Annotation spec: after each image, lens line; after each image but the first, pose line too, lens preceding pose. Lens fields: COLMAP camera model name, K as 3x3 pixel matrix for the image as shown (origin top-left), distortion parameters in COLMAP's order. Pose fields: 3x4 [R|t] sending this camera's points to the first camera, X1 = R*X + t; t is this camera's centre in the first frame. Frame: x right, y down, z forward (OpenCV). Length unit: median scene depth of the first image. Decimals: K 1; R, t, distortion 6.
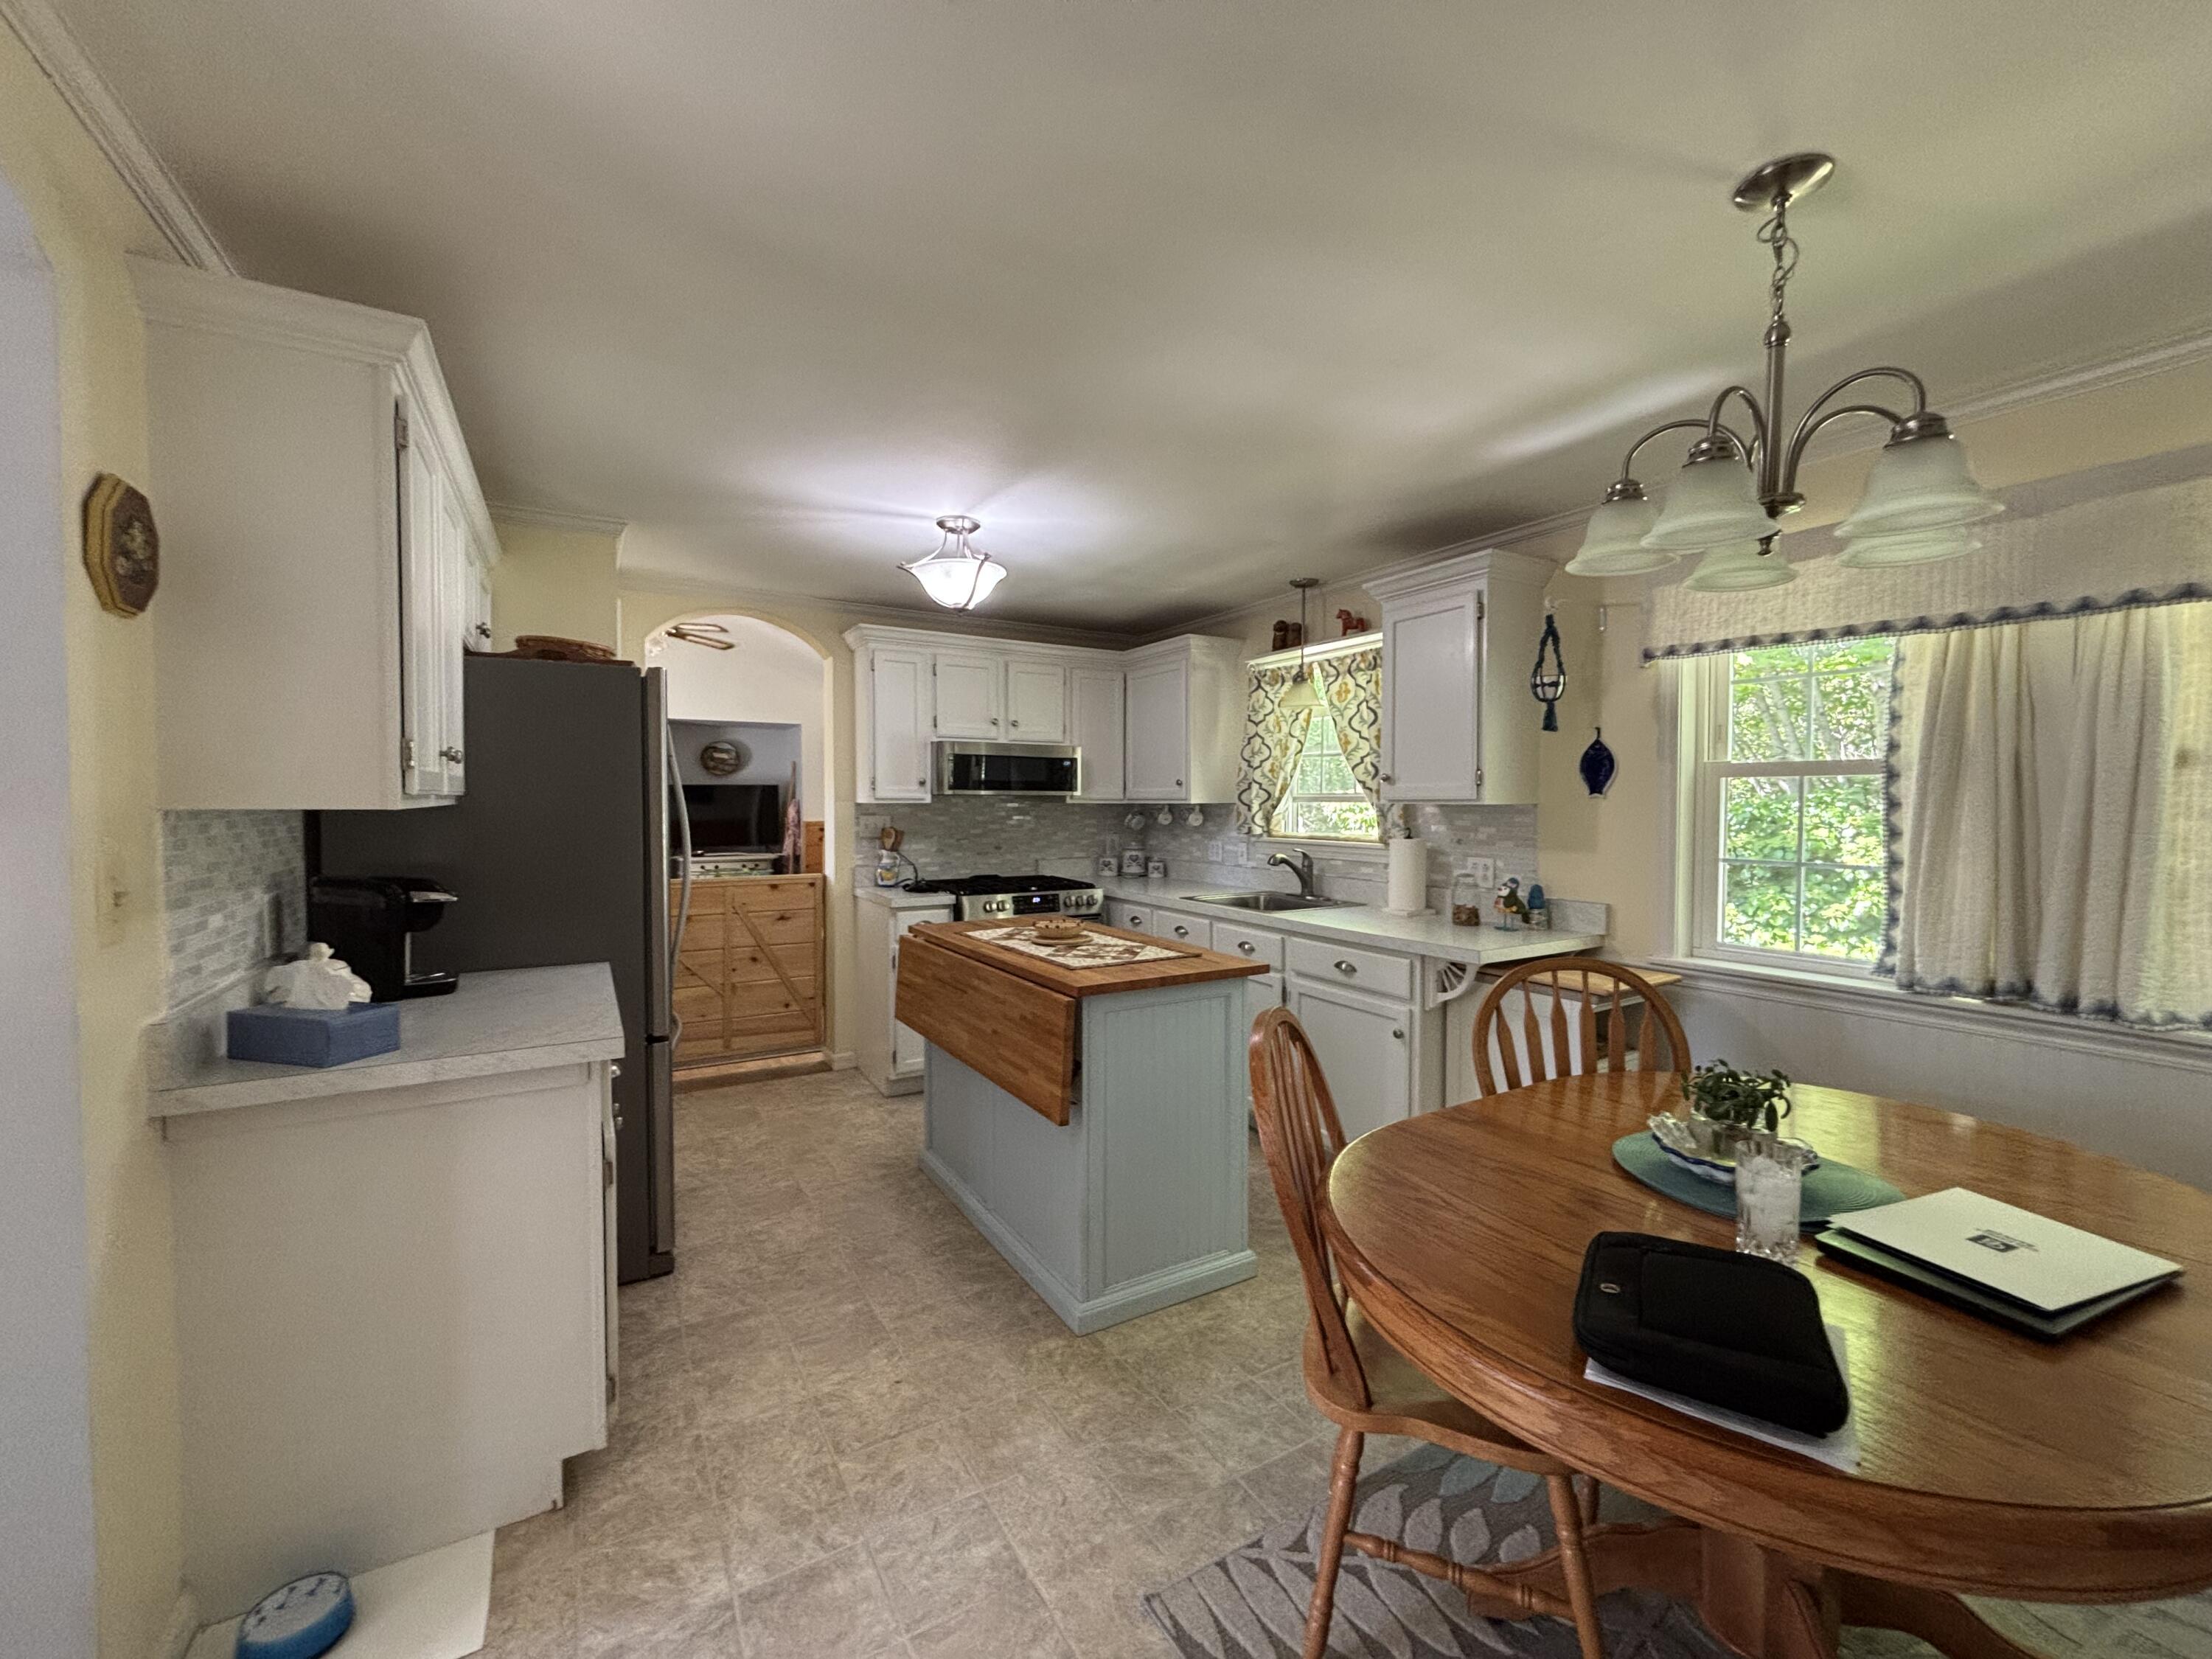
lens RADIAL K [[891.5, 0, 1105.5], [0, 891.5, 827.3], [0, 0, 1]] dist [0.001748, -0.000656]
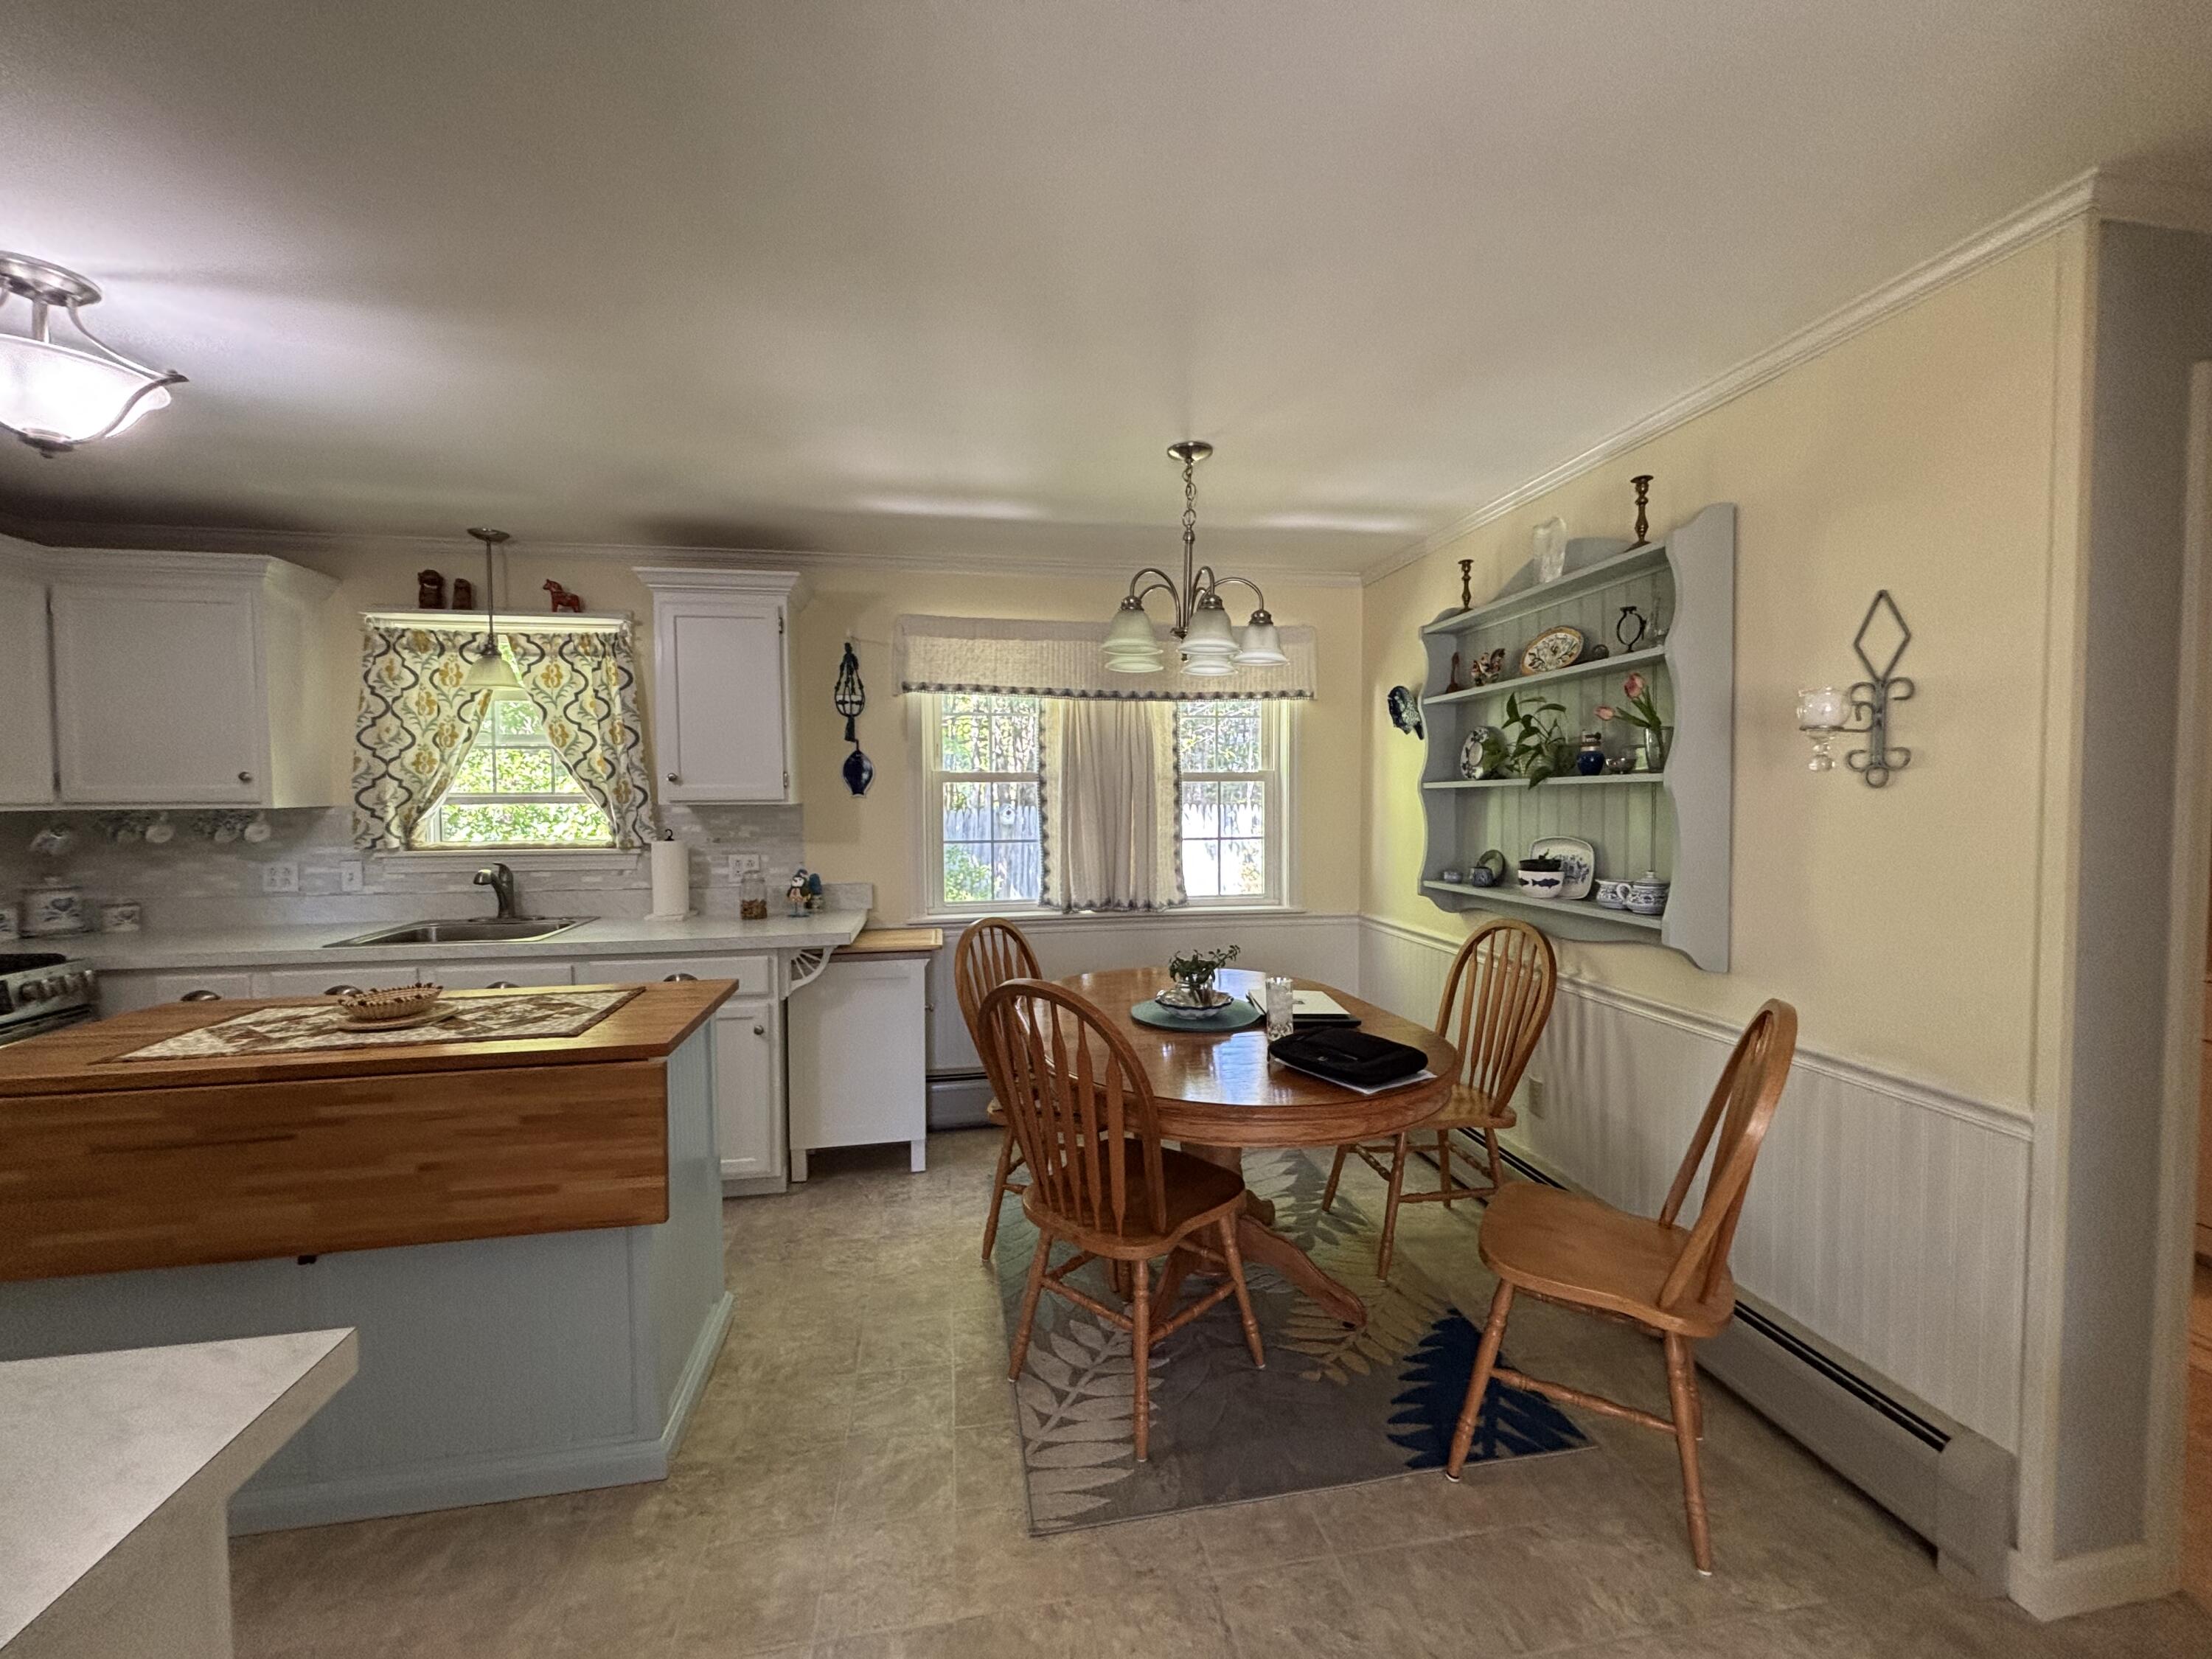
lens RADIAL K [[891.5, 0, 1101.6], [0, 891.5, 828.9], [0, 0, 1]] dist [0.001748, -0.000656]
pose [[0.352907, -0.039516, 0.934824, -0.391980], [0.033325, 0.999005, 0.029648, -0.012942], [-0.935065, 0.020690, 0.353873, 0.219116]]
